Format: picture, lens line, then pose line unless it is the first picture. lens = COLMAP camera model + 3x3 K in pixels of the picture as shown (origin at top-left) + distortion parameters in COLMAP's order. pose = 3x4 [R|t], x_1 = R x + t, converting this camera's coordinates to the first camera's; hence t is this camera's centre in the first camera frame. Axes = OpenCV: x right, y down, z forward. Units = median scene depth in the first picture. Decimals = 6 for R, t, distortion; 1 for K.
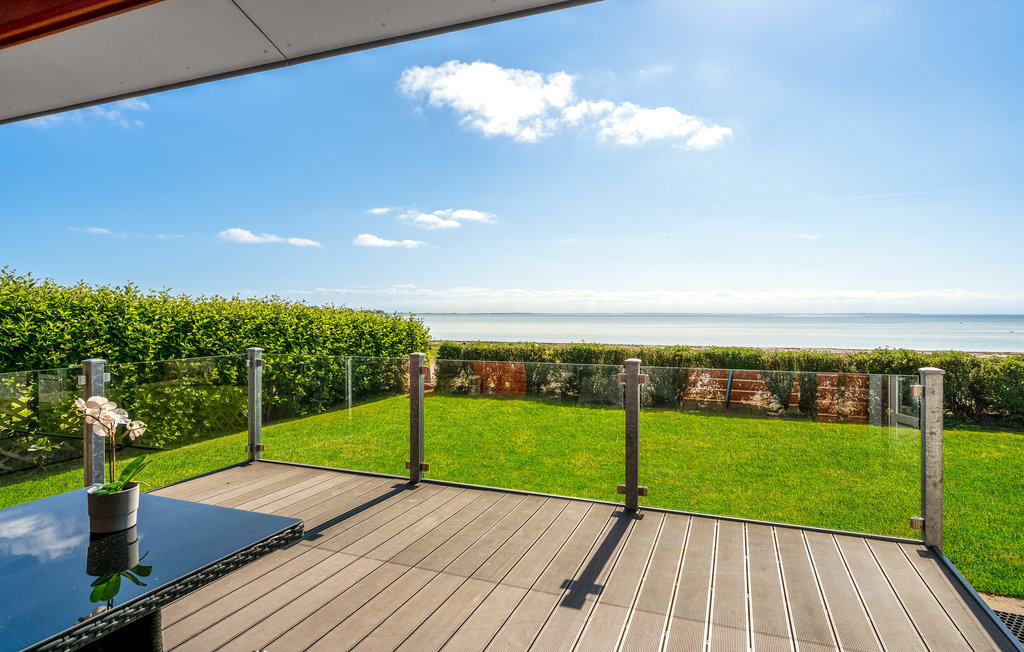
lens RADIAL K [[575.3, 0, 512.0], [0, 575.3, 326.0], [0, 0, 1]] dist [0.001195, 0.000265]
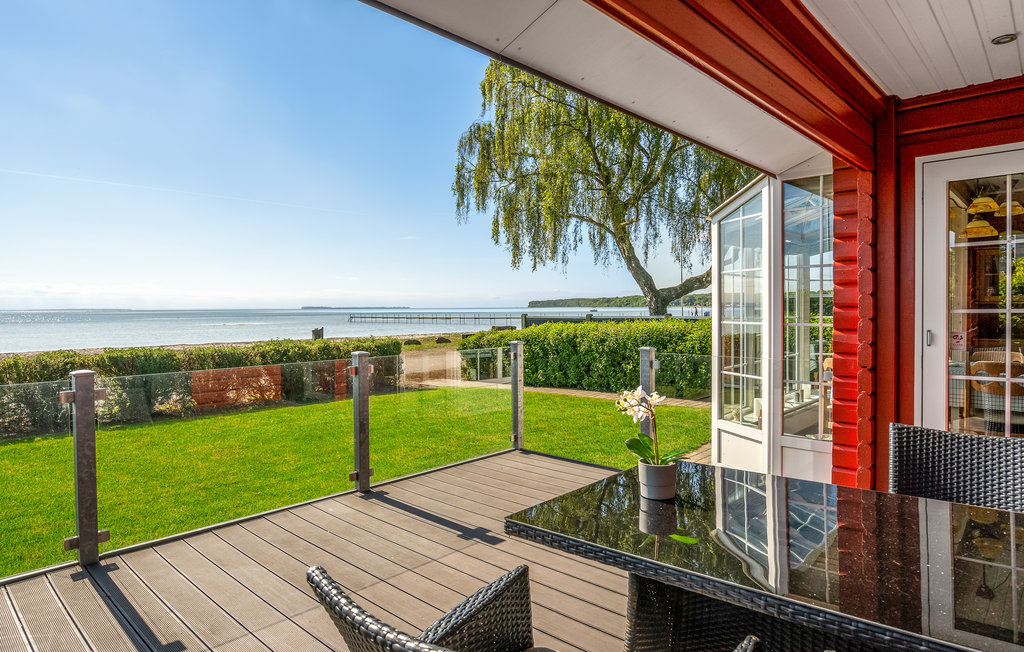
lens RADIAL K [[592.6, 0, 512.0], [0, 592.6, 326.0], [0, 0, 1]] dist [-0.020021, -0.000069]
pose [[0.366311, -0.035324, 0.929822, -0.691834], [0.031770, 0.999171, 0.025442, -0.011581], [-0.929950, 0.020220, 0.367129, 0.314710]]
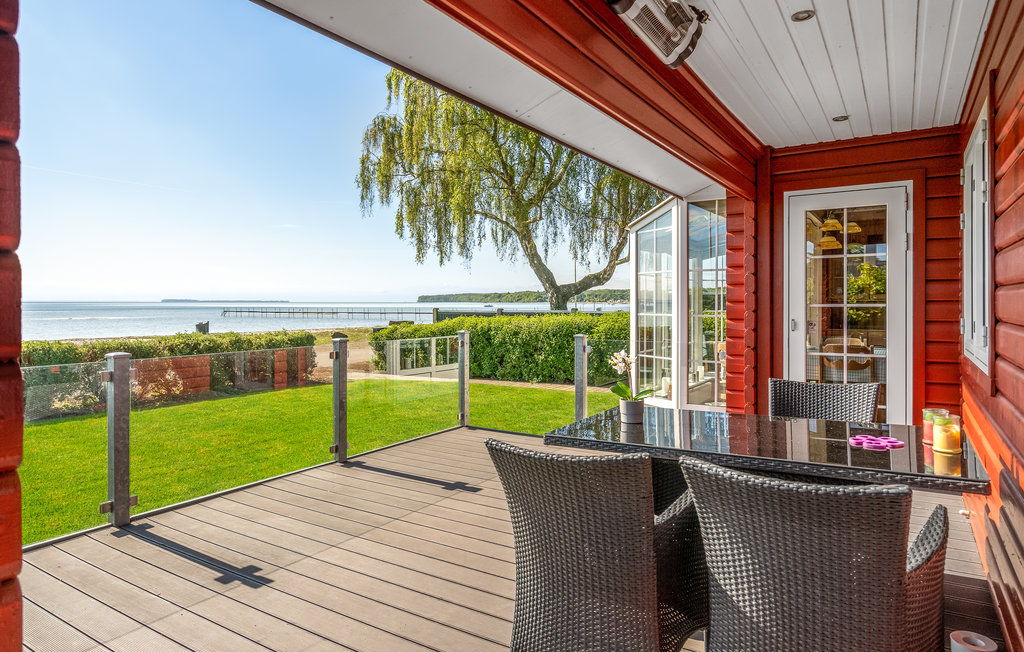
lens RADIAL K [[609.5, 0, 512.0], [0, 609.5, 312.8], [0, 0, 1]] dist [-0.002208, -0.000202]
pose [[0.191666, -0.020588, 0.981244, -0.957841], [0.024612, 0.999566, 0.016165, -0.010757], [-0.981152, 0.021052, 0.192090, 0.376332]]
